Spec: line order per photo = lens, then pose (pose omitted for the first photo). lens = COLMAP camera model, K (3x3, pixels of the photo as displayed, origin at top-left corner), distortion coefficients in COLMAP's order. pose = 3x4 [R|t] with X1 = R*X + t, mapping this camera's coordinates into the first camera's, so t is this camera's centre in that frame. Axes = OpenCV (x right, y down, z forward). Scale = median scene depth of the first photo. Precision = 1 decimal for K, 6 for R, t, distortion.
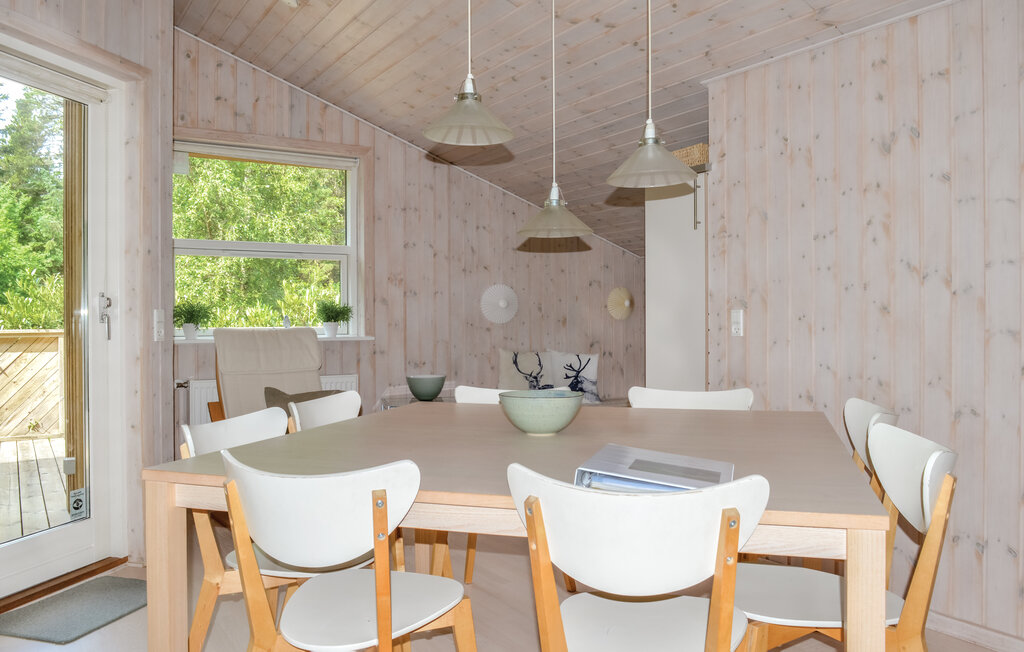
lens RADIAL K [[799.5, 0, 512.0], [0, 799.5, 326.0], [0, 0, 1]] dist [0.000235, -0.000105]
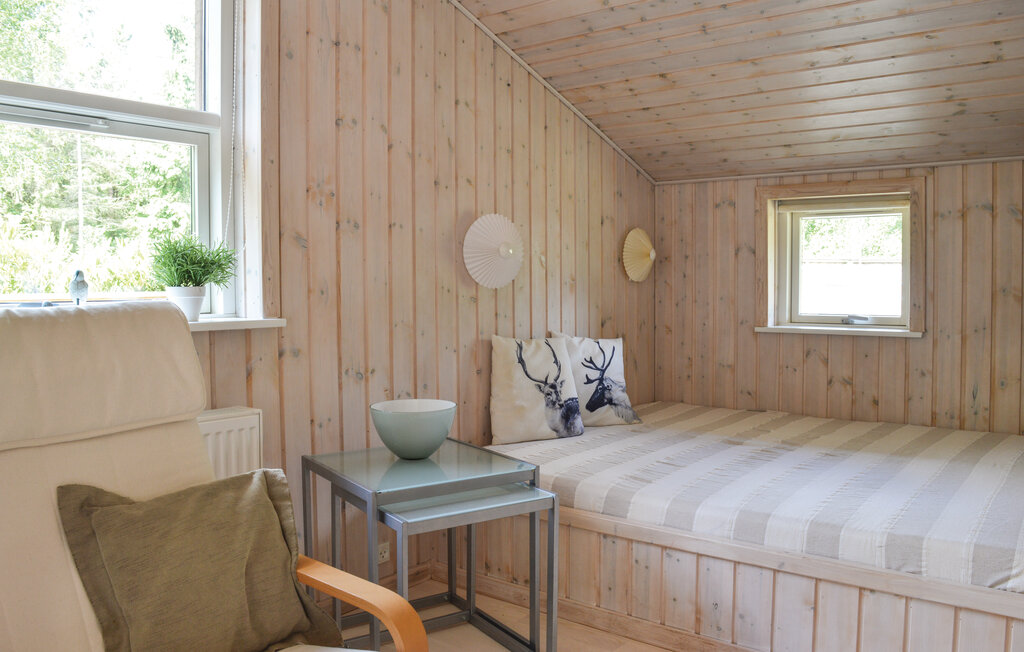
lens RADIAL K [[816.8, 0, 512.1], [0, 816.8, 310.7], [0, 0, 1]] dist [-0.062065, 0.000461]
pose [[0.939873, -0.010288, 0.341368, -0.193427], [0.000779, 0.999608, 0.027979, -0.003253], [-0.341522, -0.026031, 0.939513, 0.497625]]
